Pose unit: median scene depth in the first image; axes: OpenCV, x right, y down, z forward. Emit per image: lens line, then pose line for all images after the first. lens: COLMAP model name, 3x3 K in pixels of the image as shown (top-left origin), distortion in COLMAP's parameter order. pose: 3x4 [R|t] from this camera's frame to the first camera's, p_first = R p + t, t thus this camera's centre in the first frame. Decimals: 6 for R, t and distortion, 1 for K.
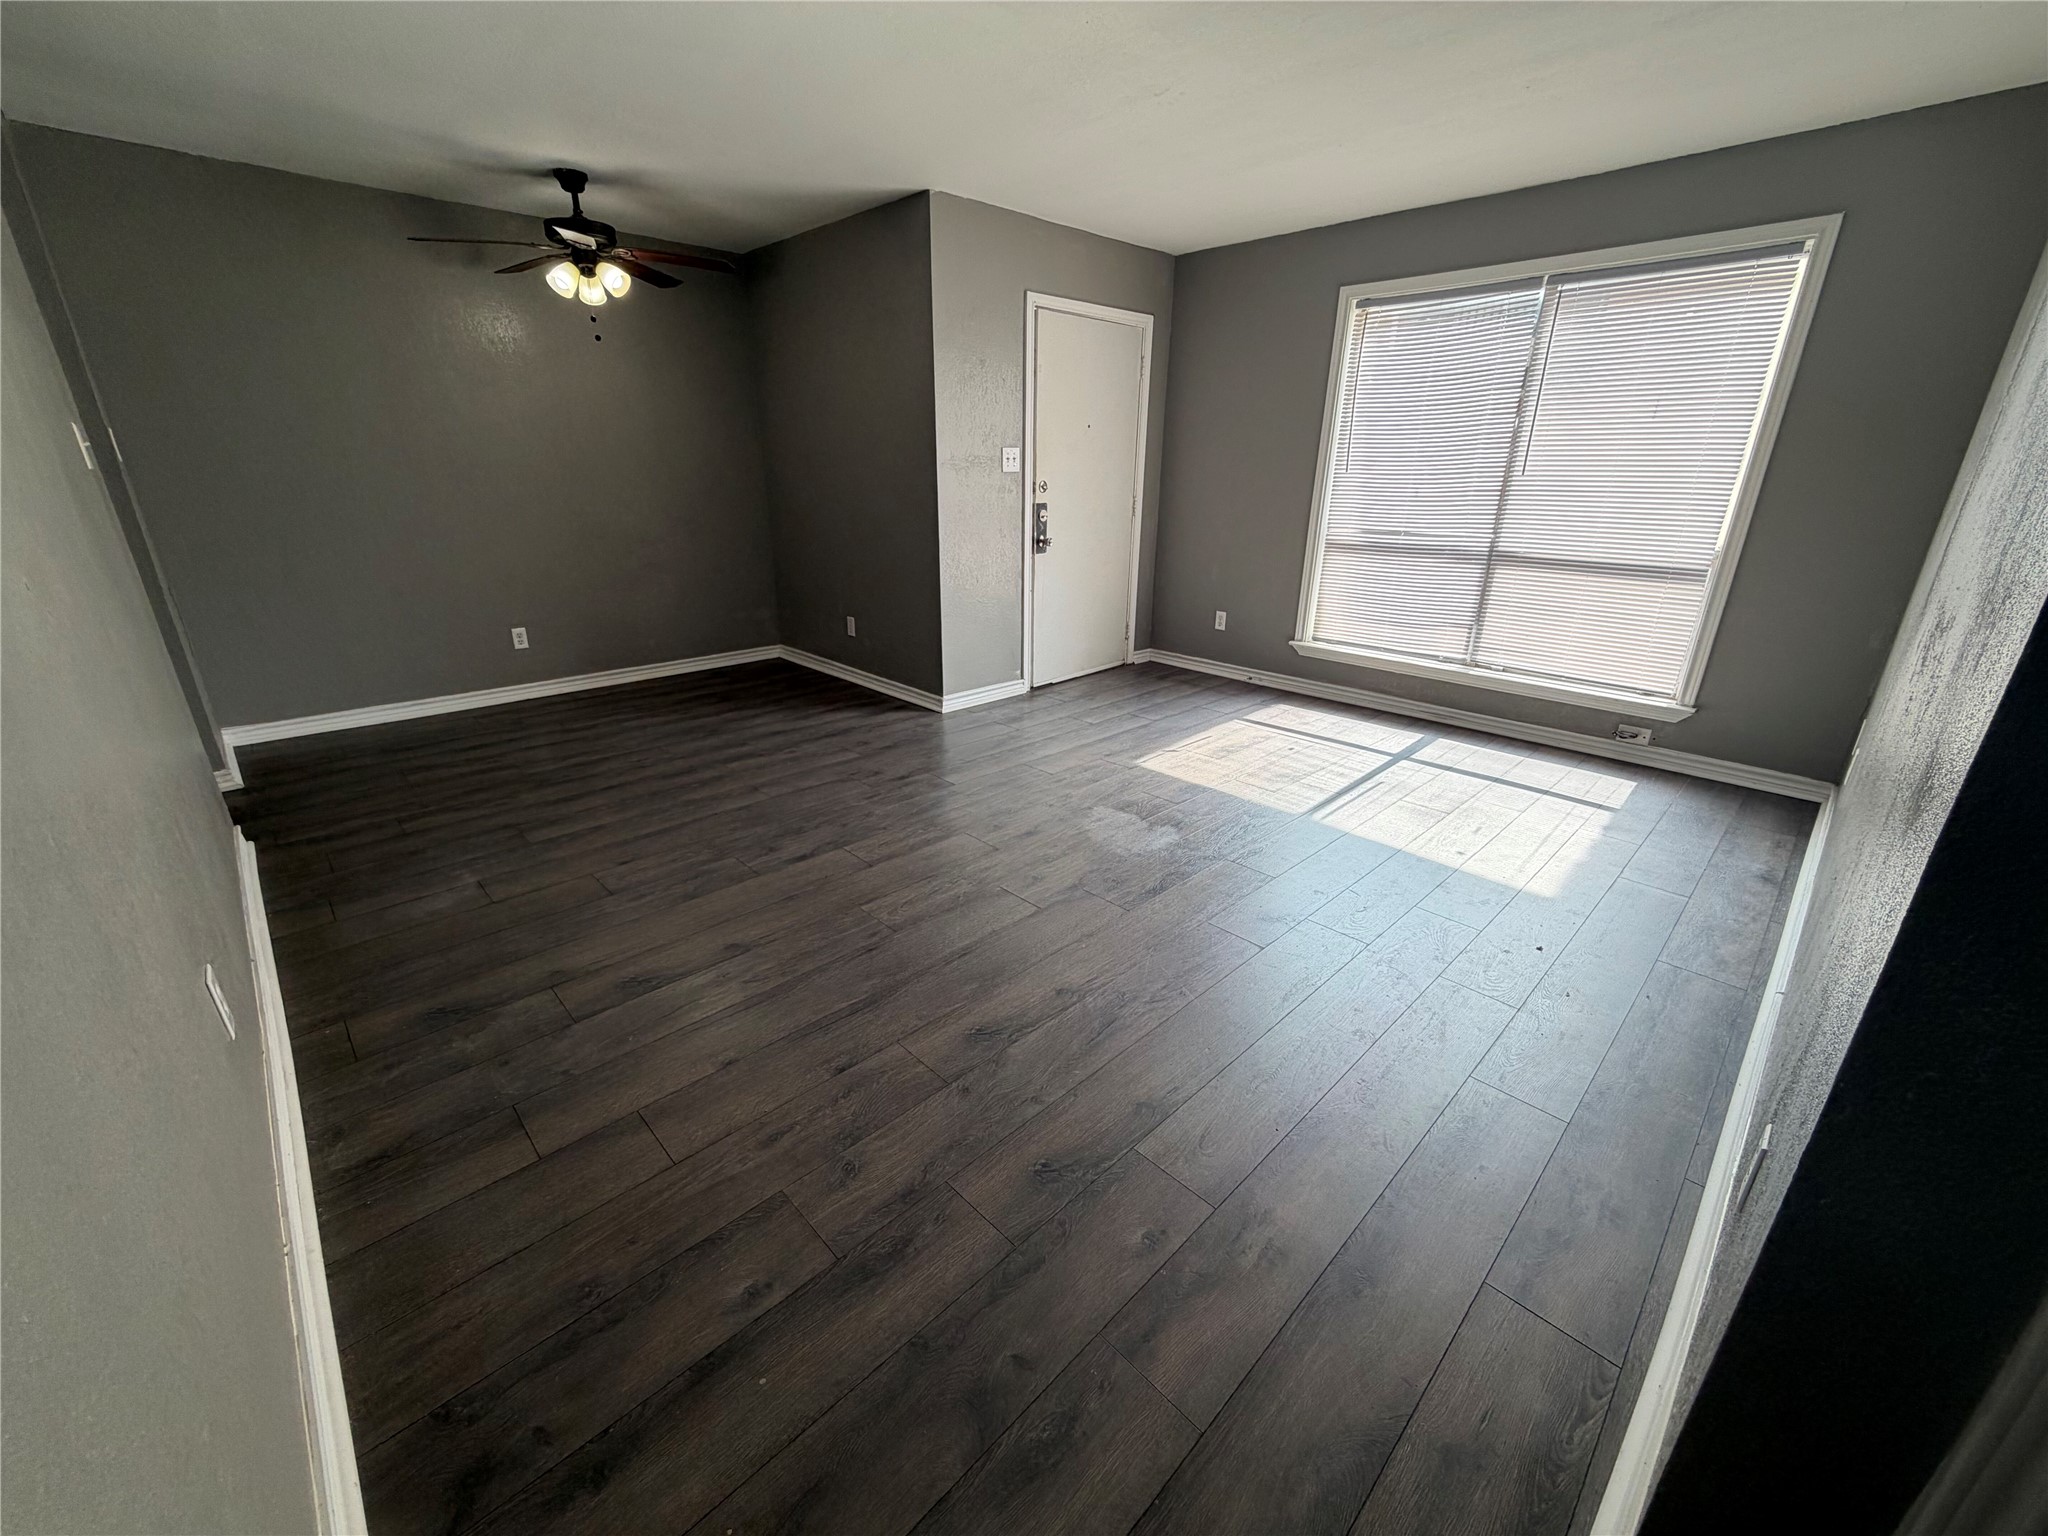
lens RADIAL K [[817.7, 0, 1018.1], [0, 817.7, 763.1], [0, 0, 1]] dist [0.000230, -0.000293]
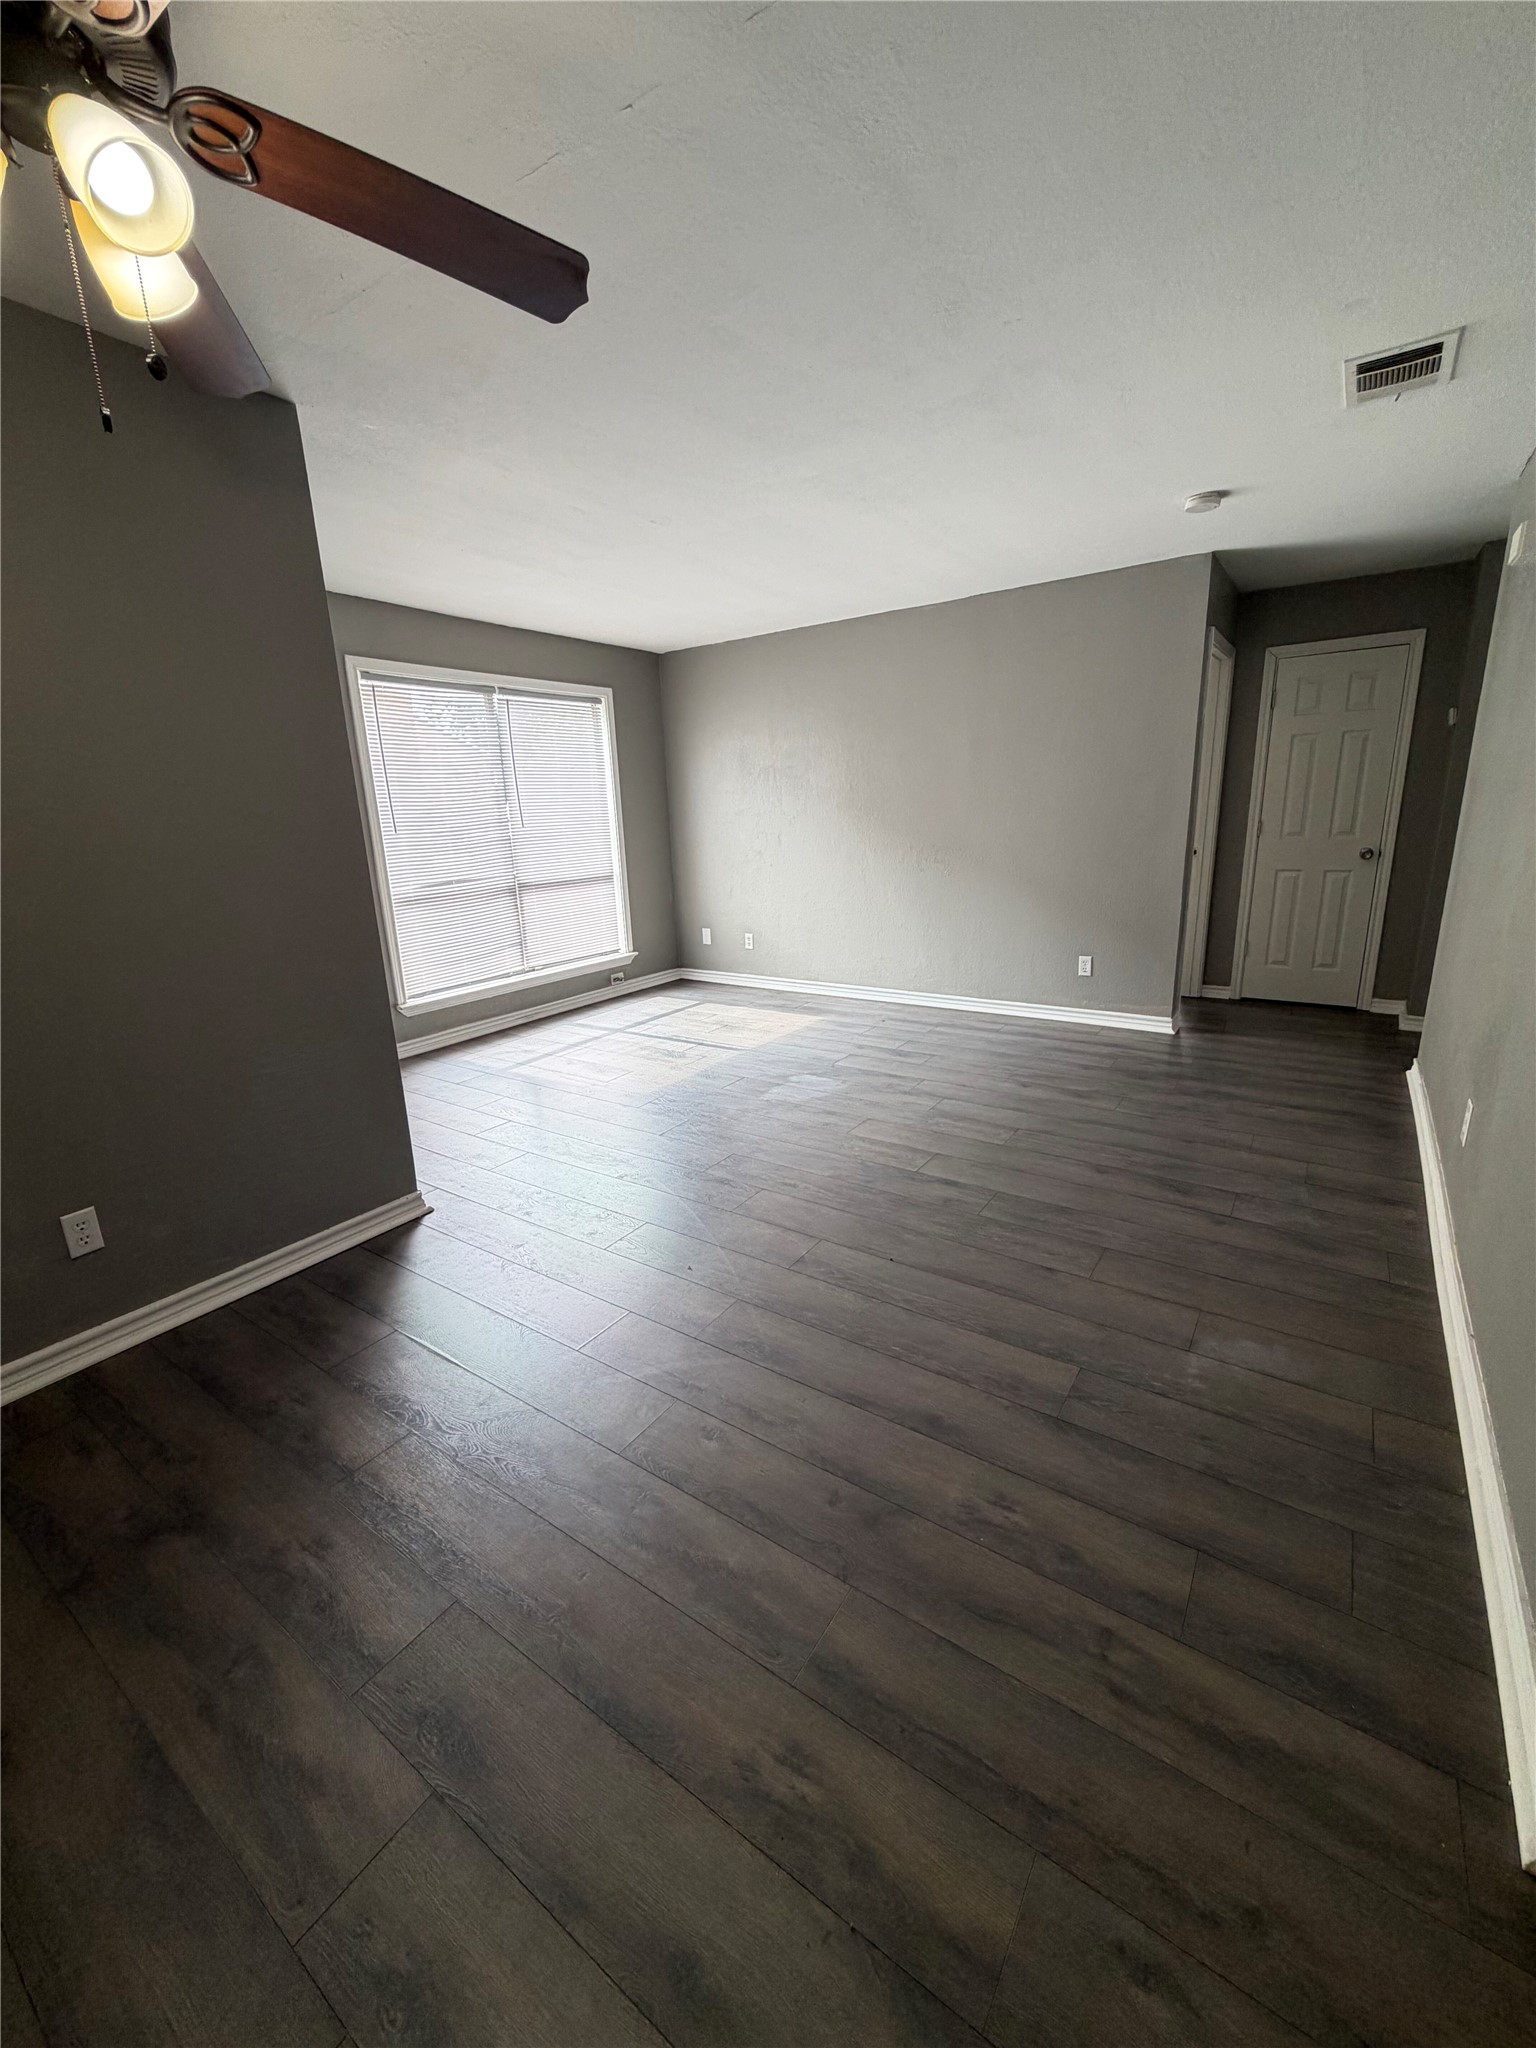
lens RADIAL K [[817.7, 0, 769.7], [0, 817.7, 1020.0], [0, 0, 1]] dist [0.000230, -0.000293]
pose [[-0.198861, -0.248029, 0.948122, -0.854315], [0.370779, 0.876492, 0.307058, -0.347008], [-0.907181, 0.412606, -0.082336, 0.900515]]
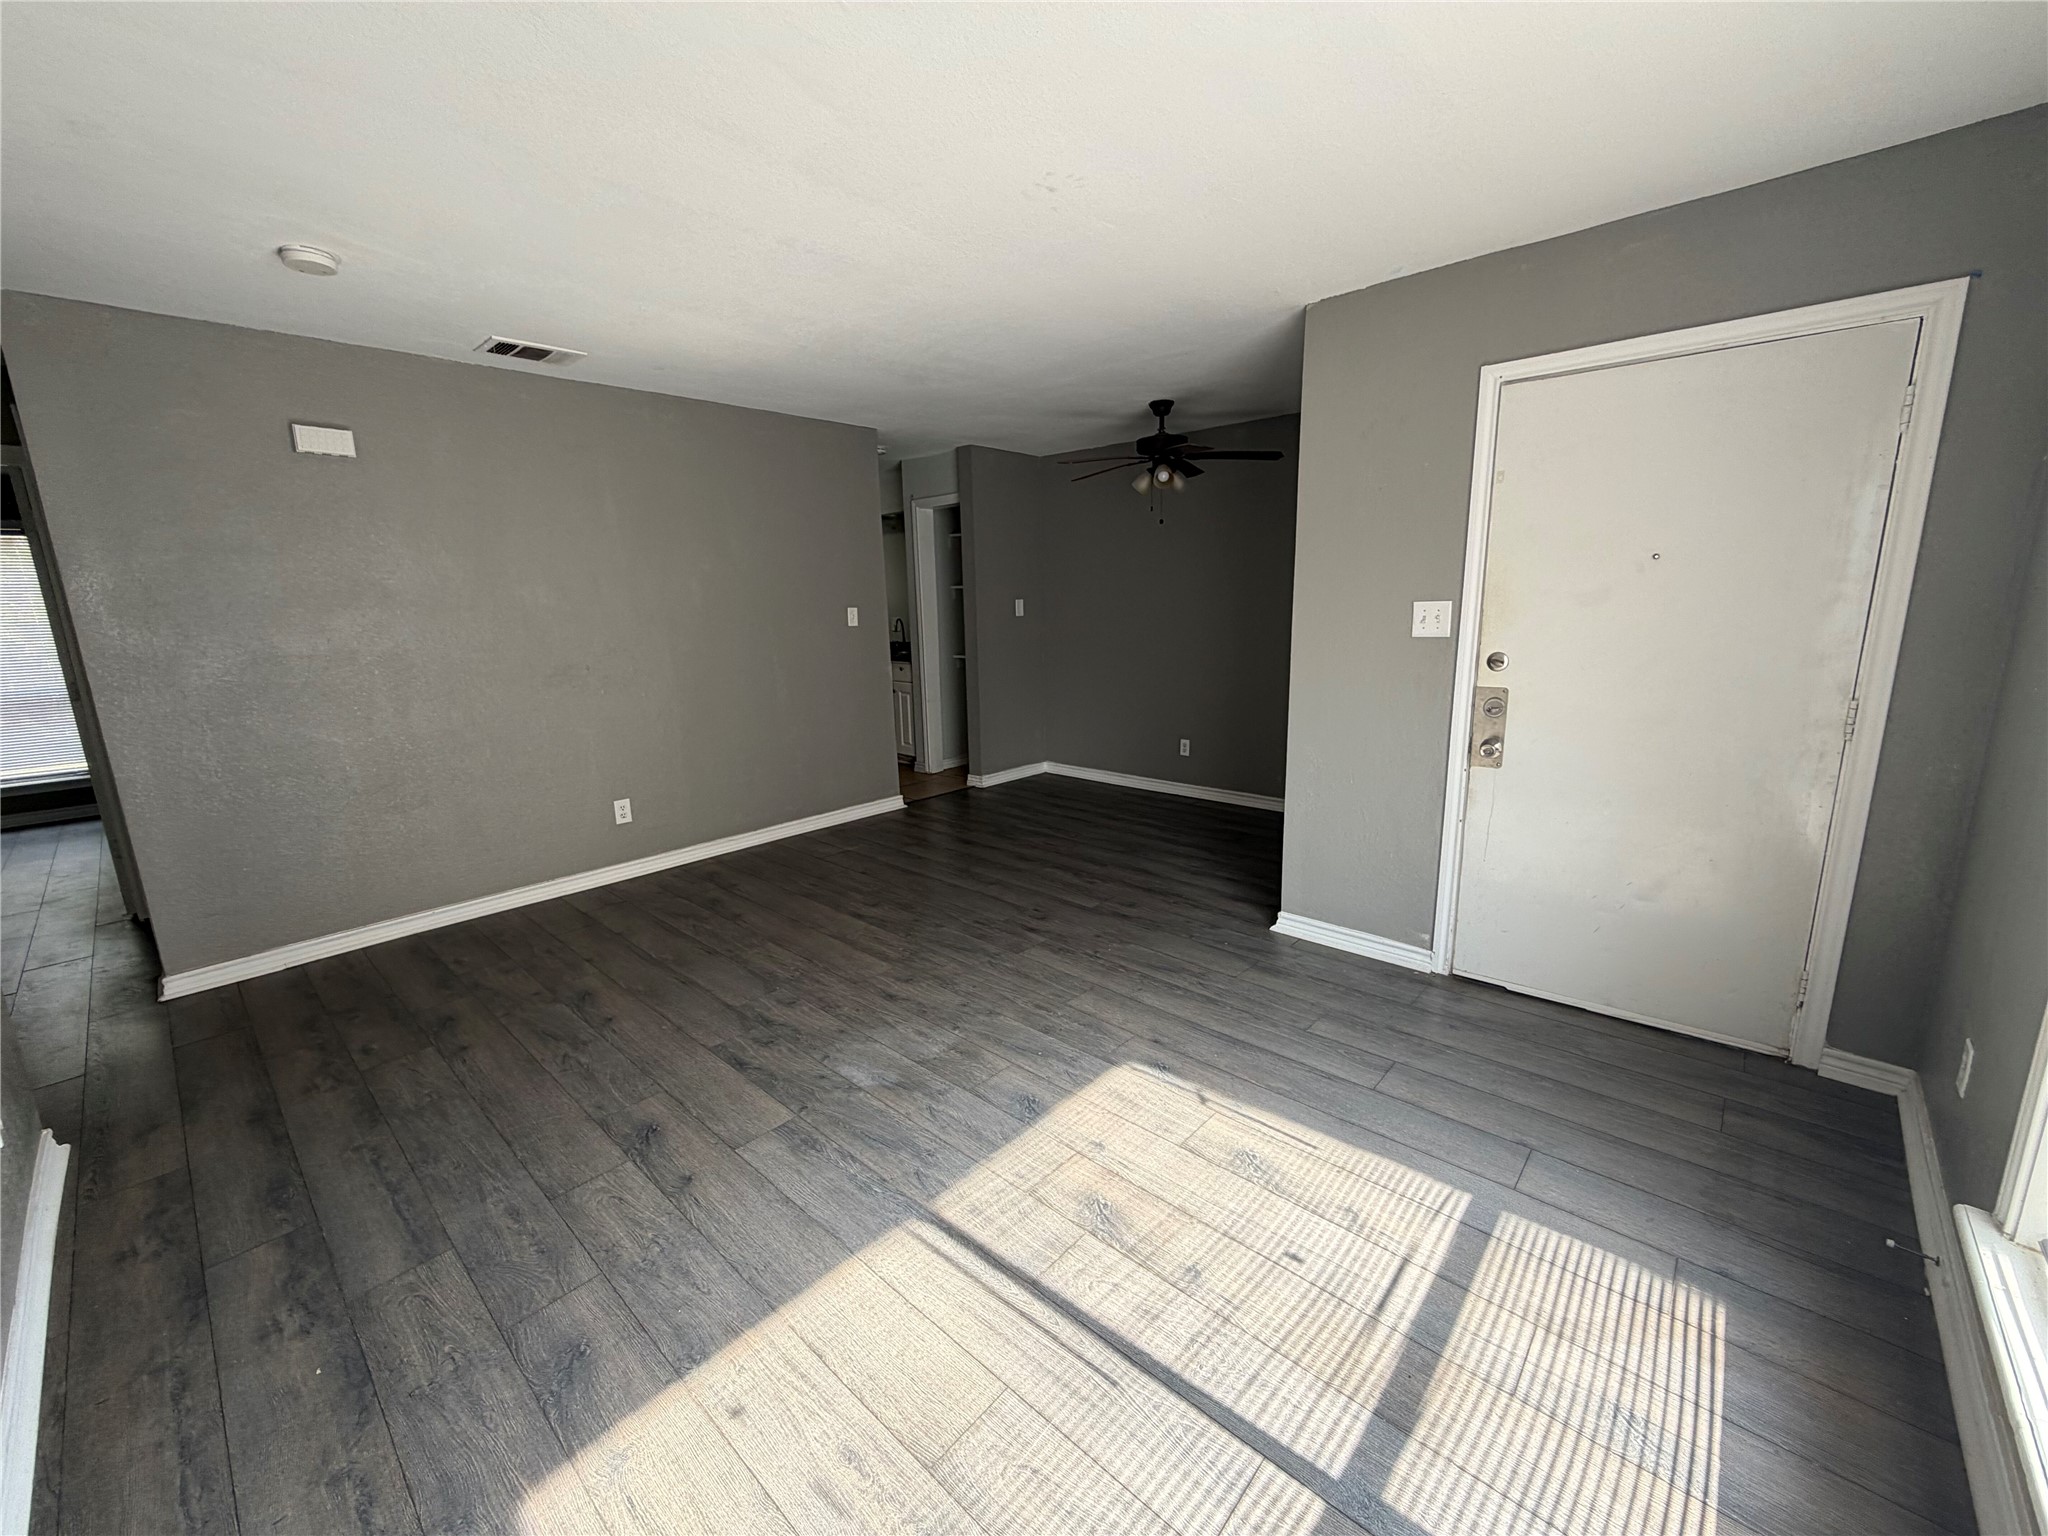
lens RADIAL K [[817.7, 0, 1020.3], [0, 817.7, 751.9], [0, 0, 1]] dist [0.000230, -0.000293]
pose [[0.062998, 0.178540, -0.981914, 0.751639], [-0.321863, 0.934933, 0.149347, -0.310119], [0.944688, 0.306633, 0.116364, 0.755992]]
